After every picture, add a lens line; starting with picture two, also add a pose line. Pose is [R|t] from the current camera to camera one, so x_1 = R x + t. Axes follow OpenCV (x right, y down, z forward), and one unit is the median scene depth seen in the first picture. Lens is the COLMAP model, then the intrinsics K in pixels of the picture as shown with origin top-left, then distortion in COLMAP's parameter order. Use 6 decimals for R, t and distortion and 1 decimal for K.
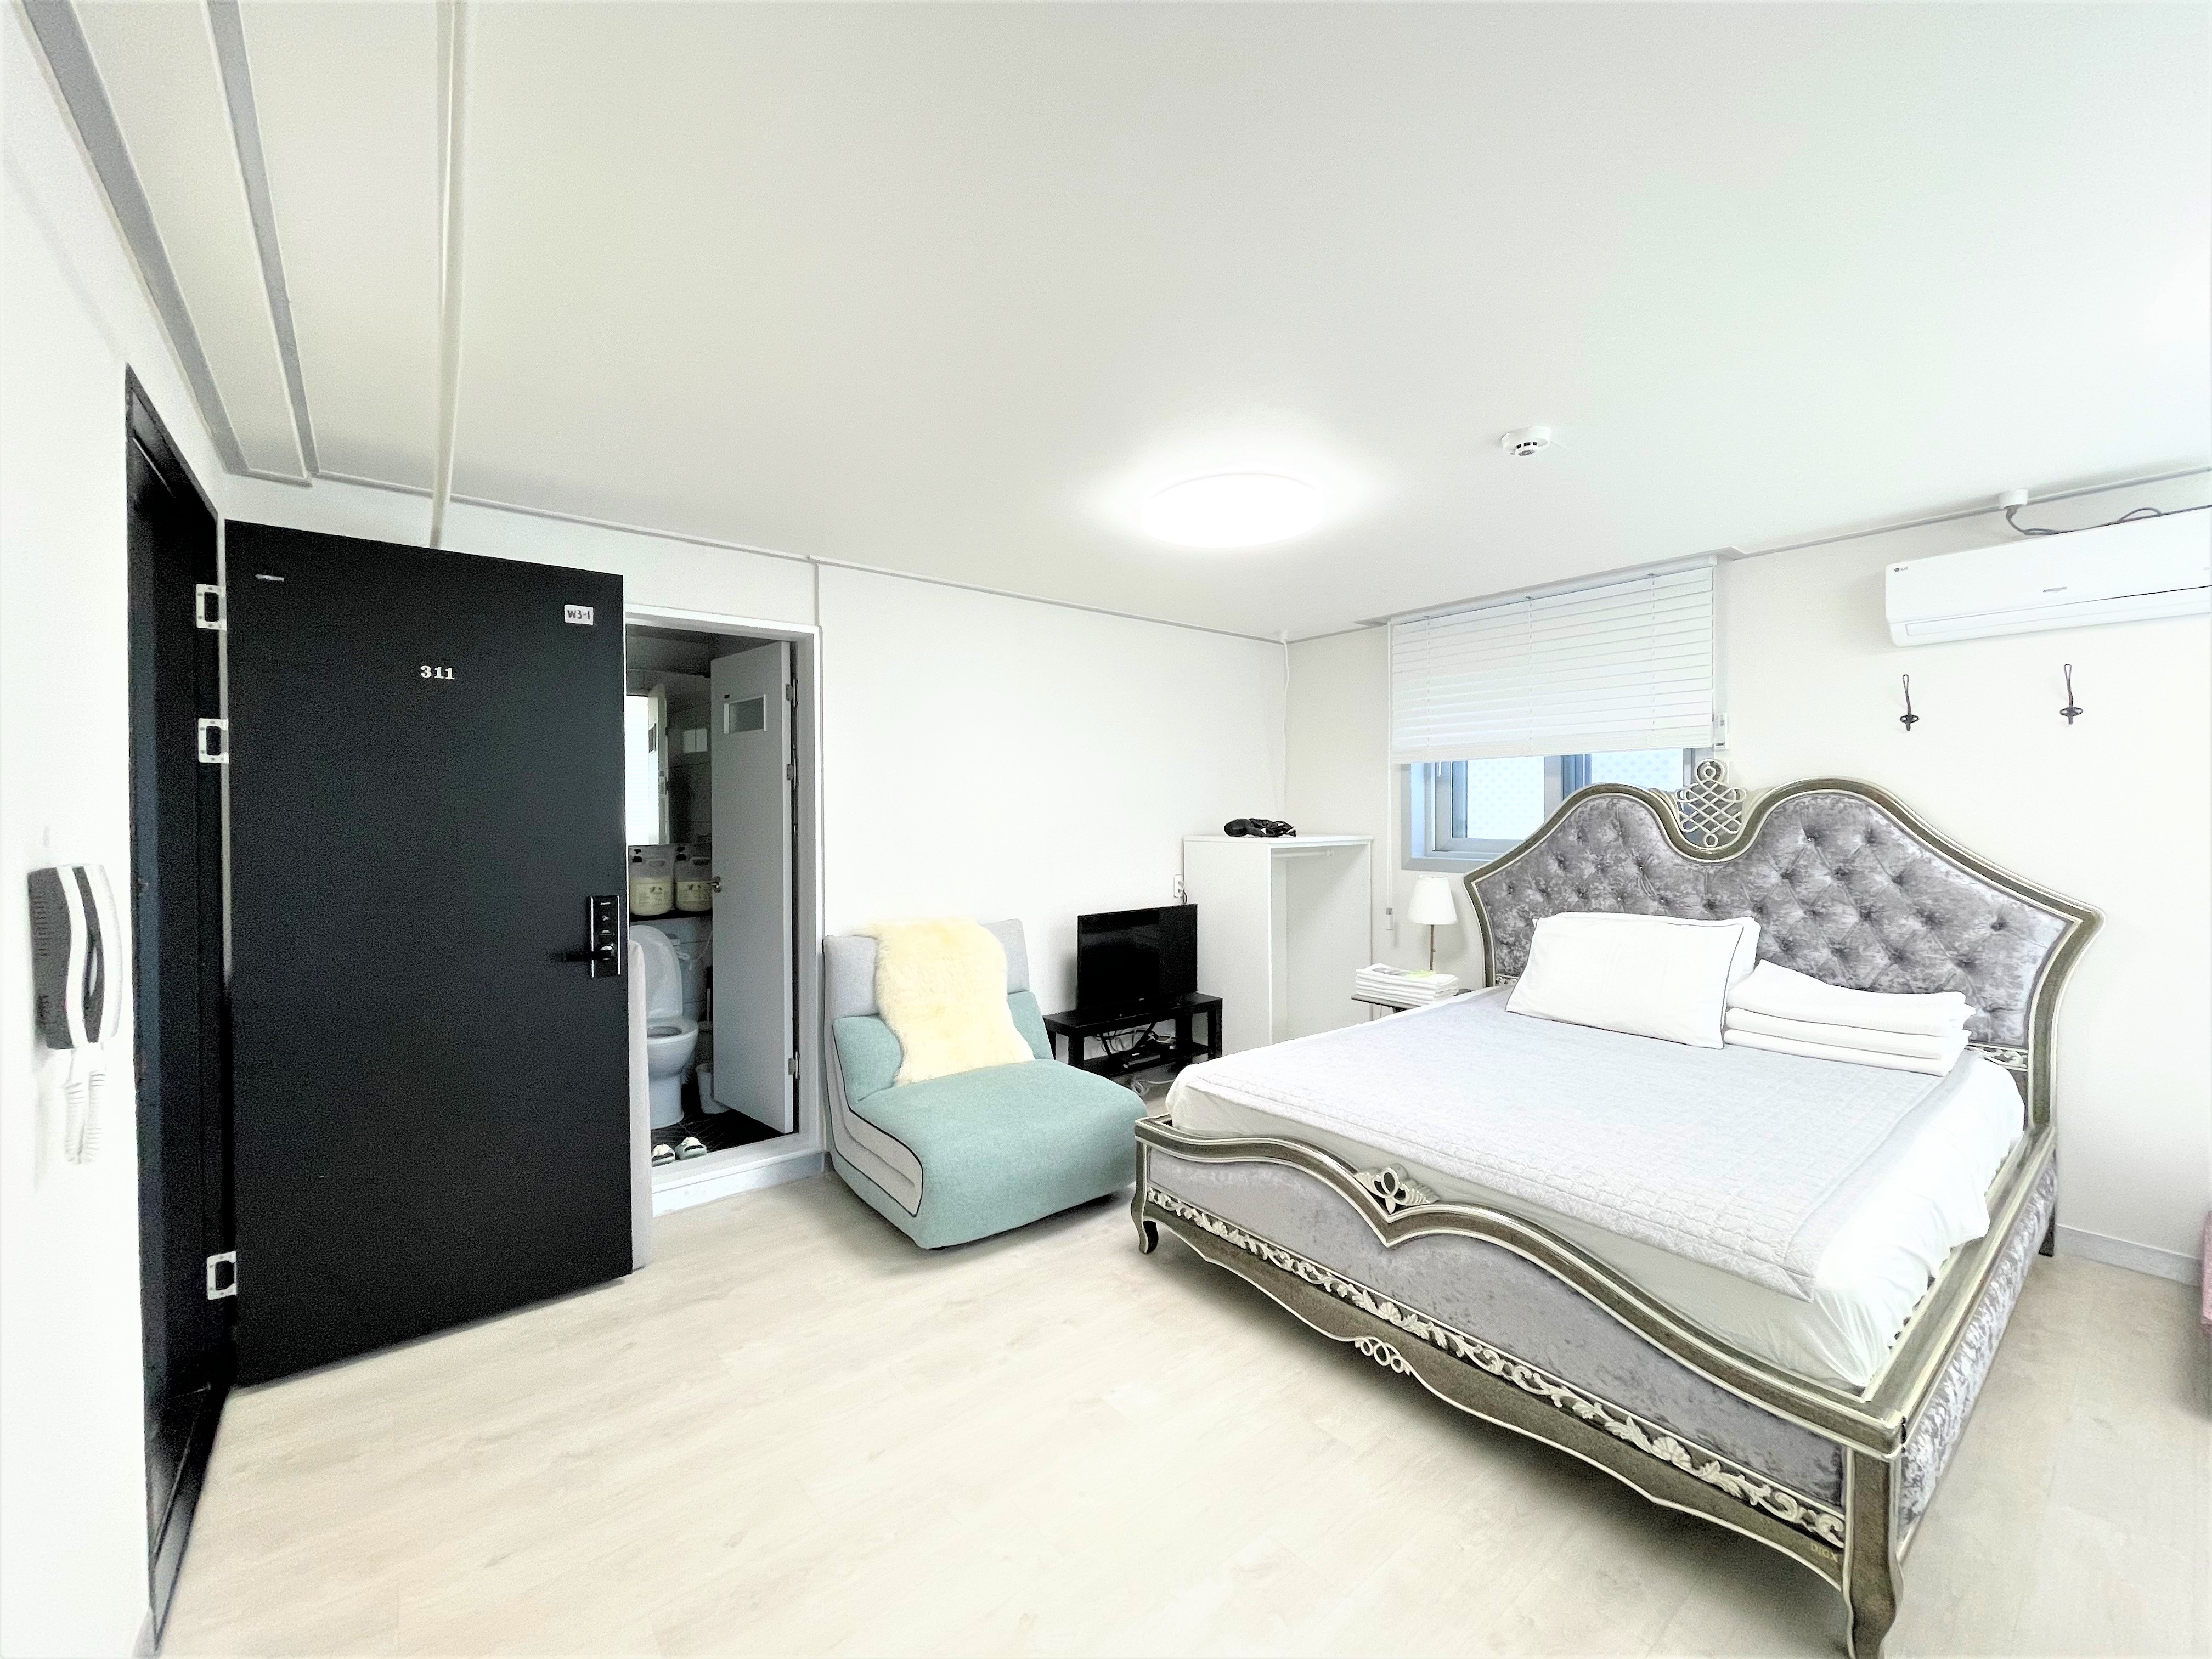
lens RADIAL K [[892.3, 0, 1096.5], [0, 892.3, 822.9], [0, 0, 1]] dist [-0.001387, -0.000209]
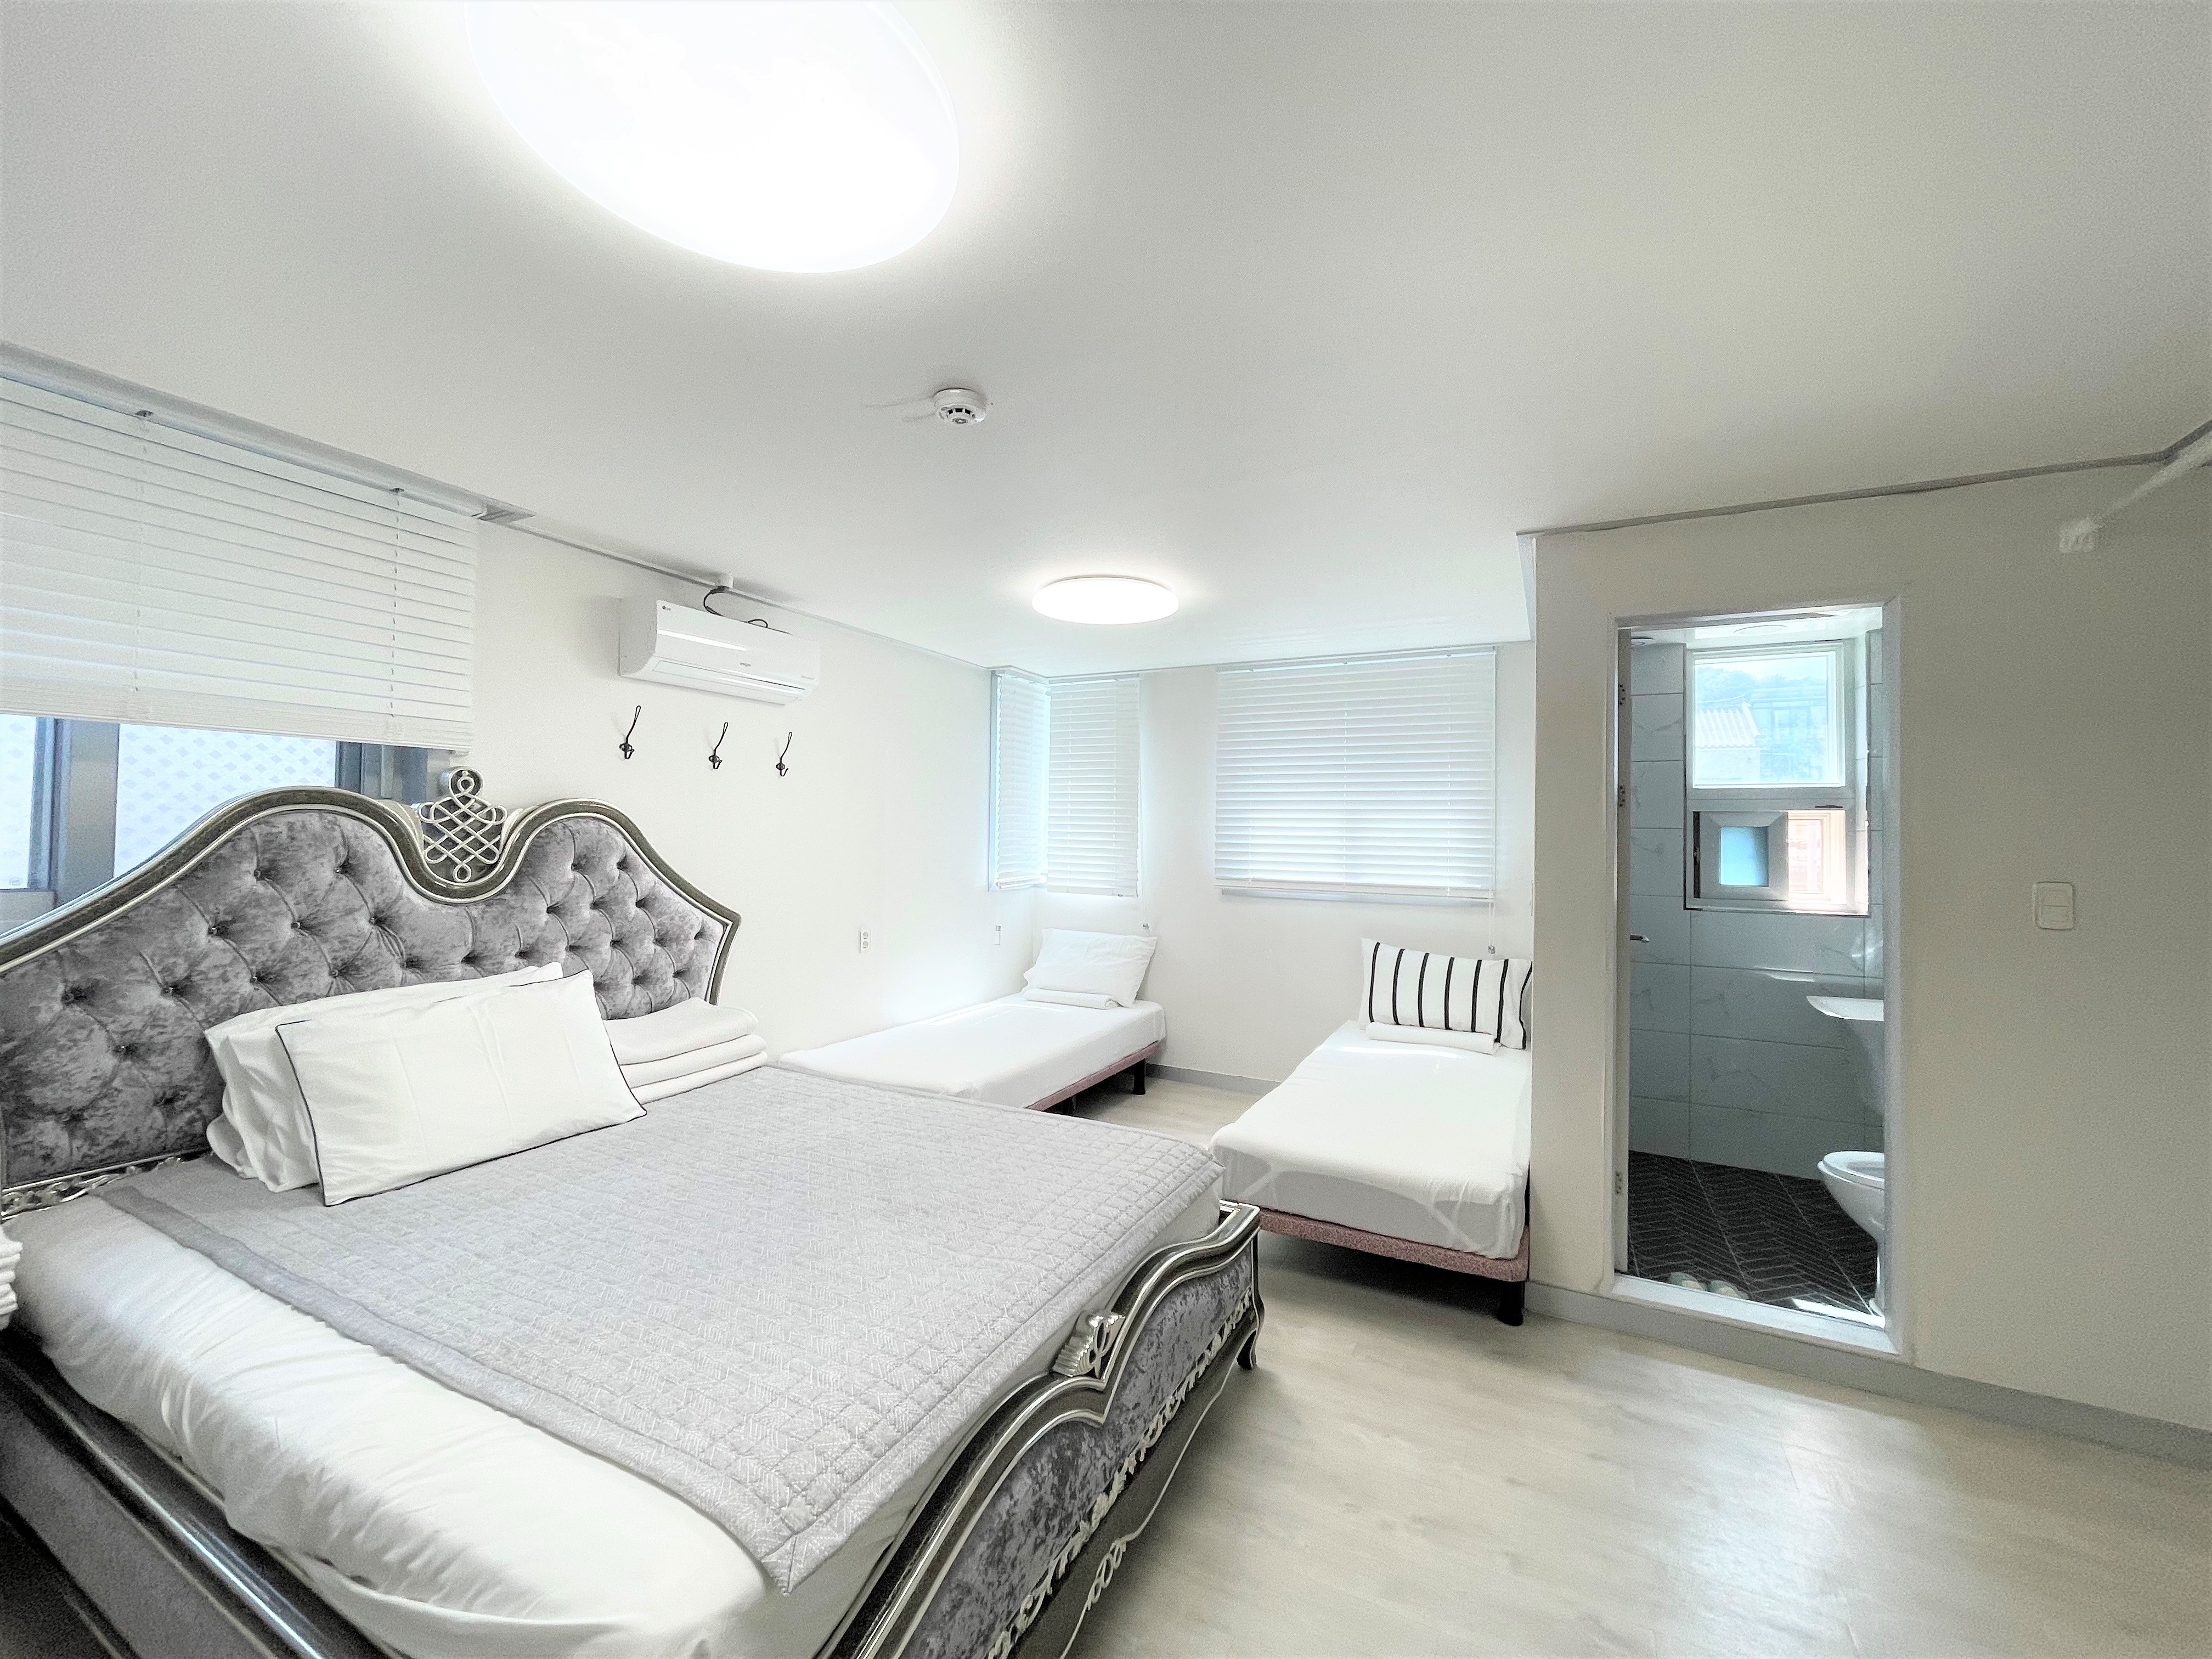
lens RADIAL K [[892.3, 0, 1096.5], [0, 892.3, 822.9], [0, 0, 1]] dist [-0.001387, -0.000209]
pose [[-0.404148, 0.011094, 0.914626, -0.228588], [-0.006582, 0.999865, -0.015036, -0.015504], [-0.914670, -0.012097, -0.404021, 0.815139]]
